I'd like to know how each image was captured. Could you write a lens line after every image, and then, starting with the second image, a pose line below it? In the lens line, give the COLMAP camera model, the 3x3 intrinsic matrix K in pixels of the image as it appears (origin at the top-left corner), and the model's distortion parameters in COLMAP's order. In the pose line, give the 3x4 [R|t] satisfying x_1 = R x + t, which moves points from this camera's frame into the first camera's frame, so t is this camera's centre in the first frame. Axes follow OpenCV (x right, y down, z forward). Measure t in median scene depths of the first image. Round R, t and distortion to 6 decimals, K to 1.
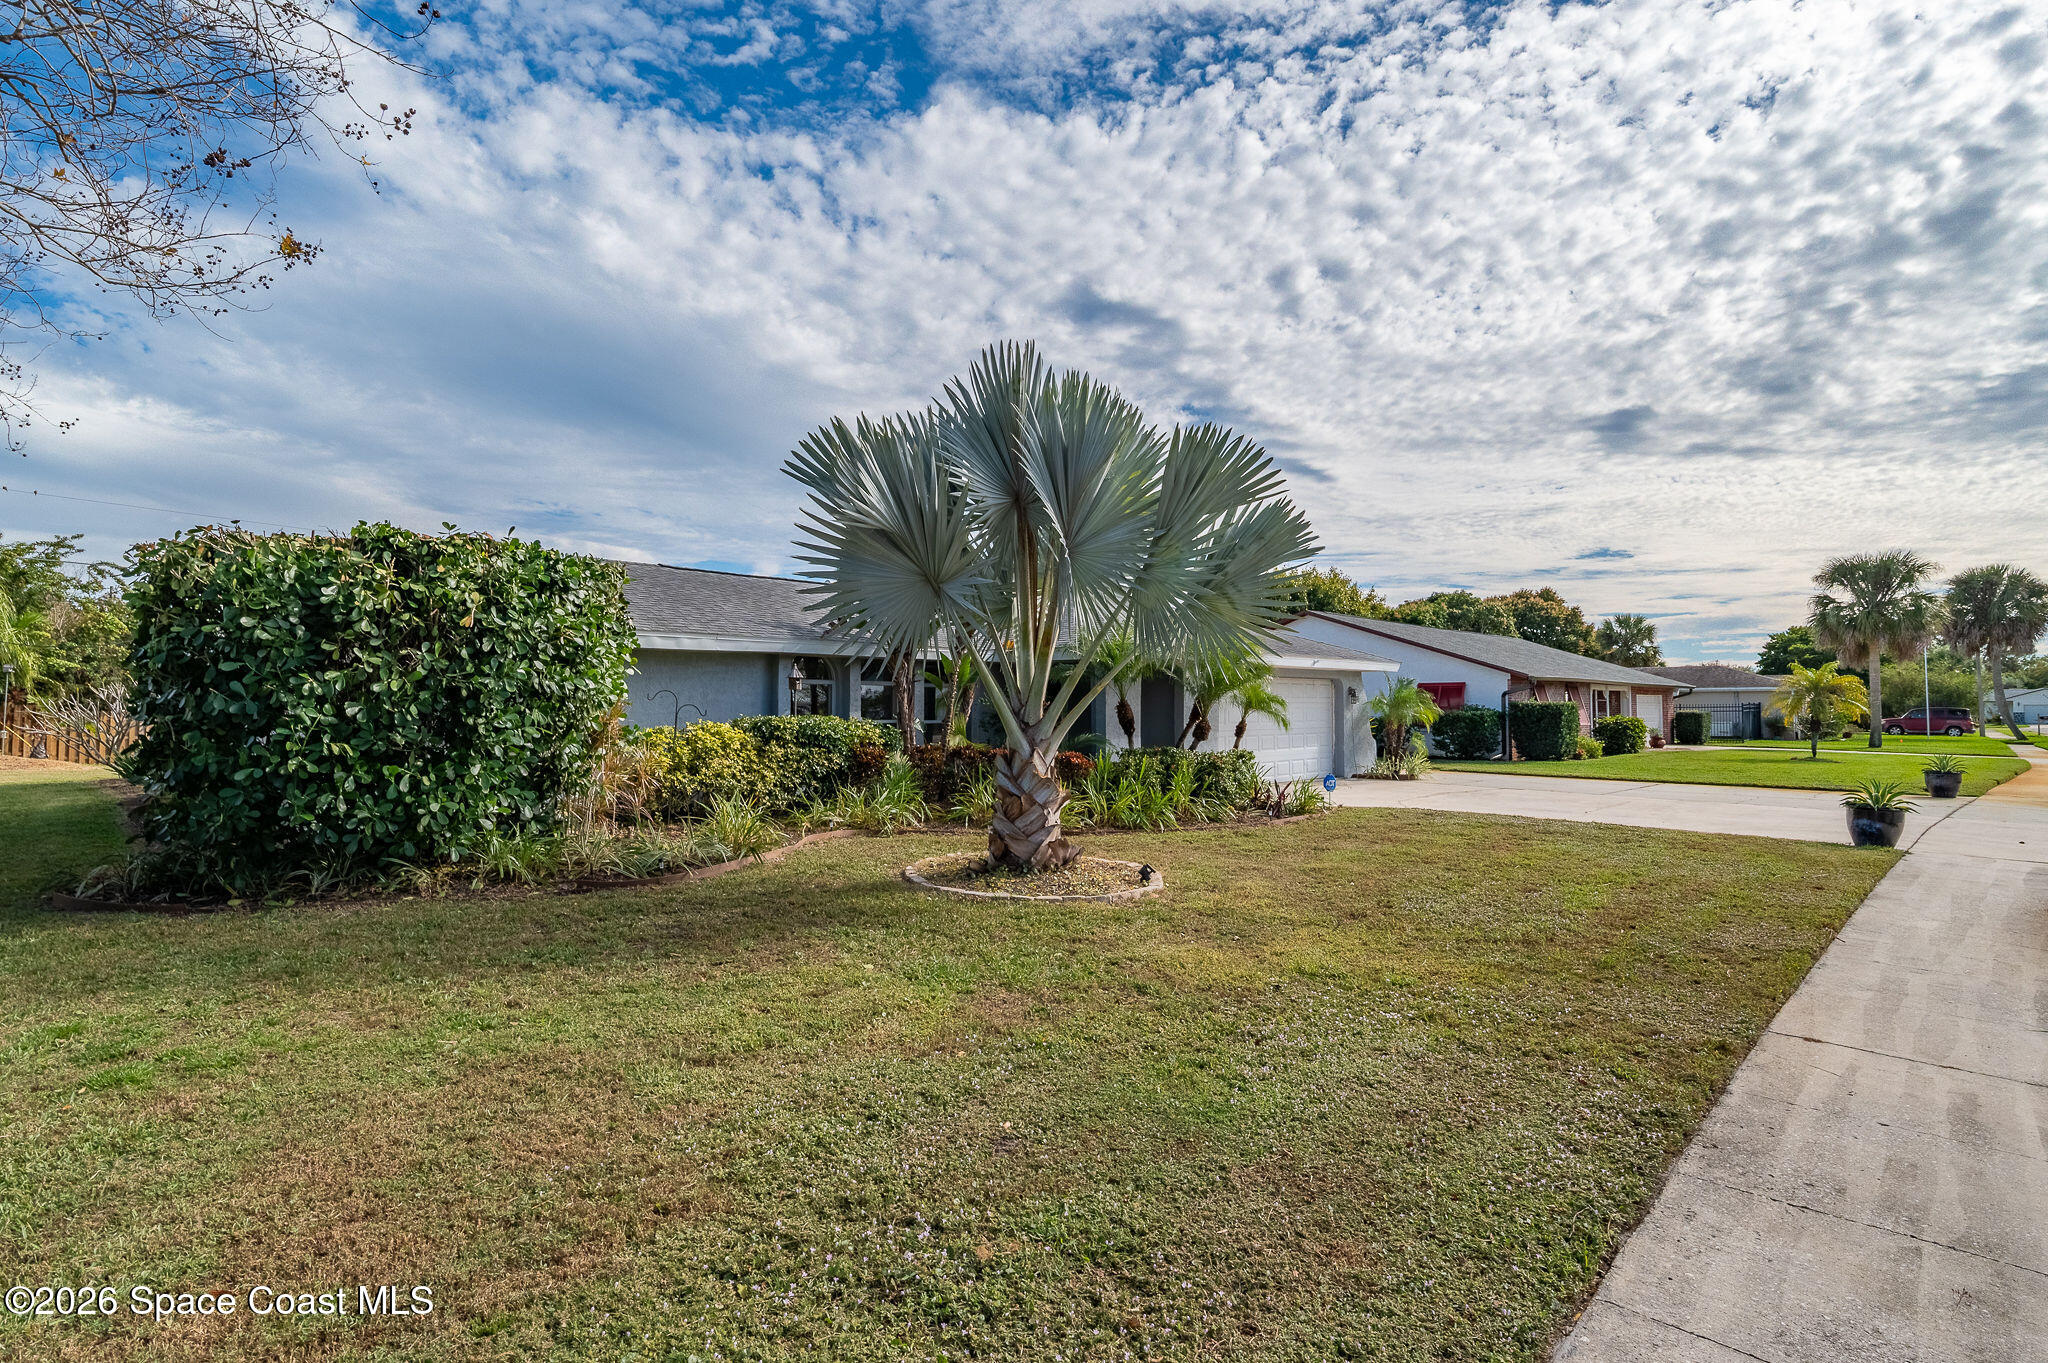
lens RADIAL K [[1001.3, 0, 1024.4], [0, 1001.3, 683.1], [0, 0, 1]] dist [-0.005029, -0.000678]
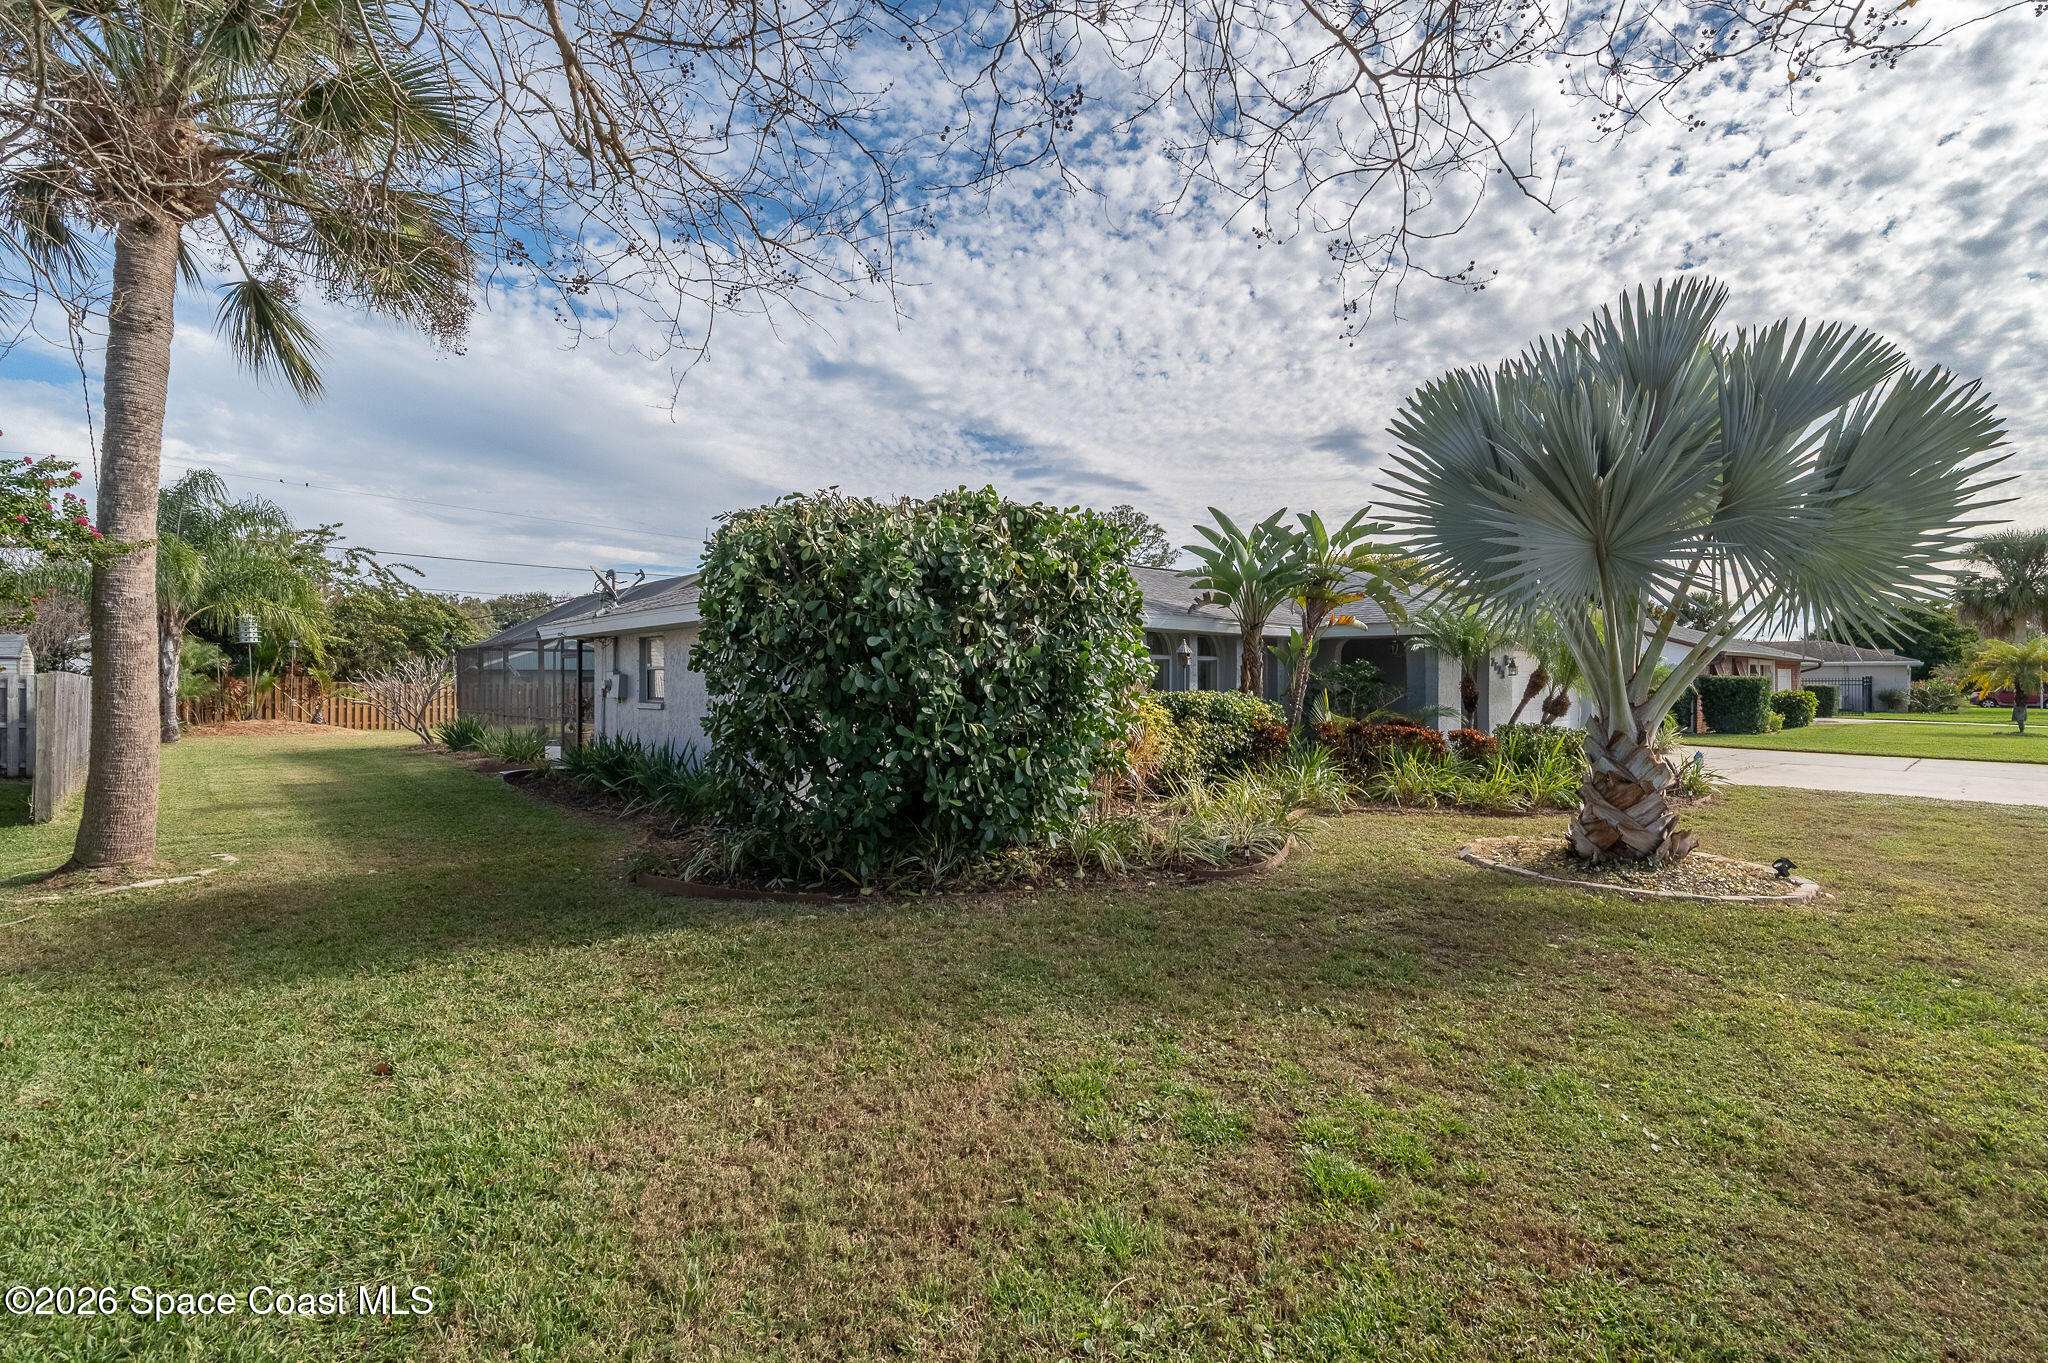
lens RADIAL K [[897.7, 0, 1024.3], [0, 897.7, 683.5], [0, 0, 1]] dist [0.002946, 0.000129]
pose [[0.998589, 0.001736, -0.053067, -0.358188], [-0.000189, 0.999575, 0.029153, -0.000992], [0.053095, -0.029101, 0.998165, 0.101436]]
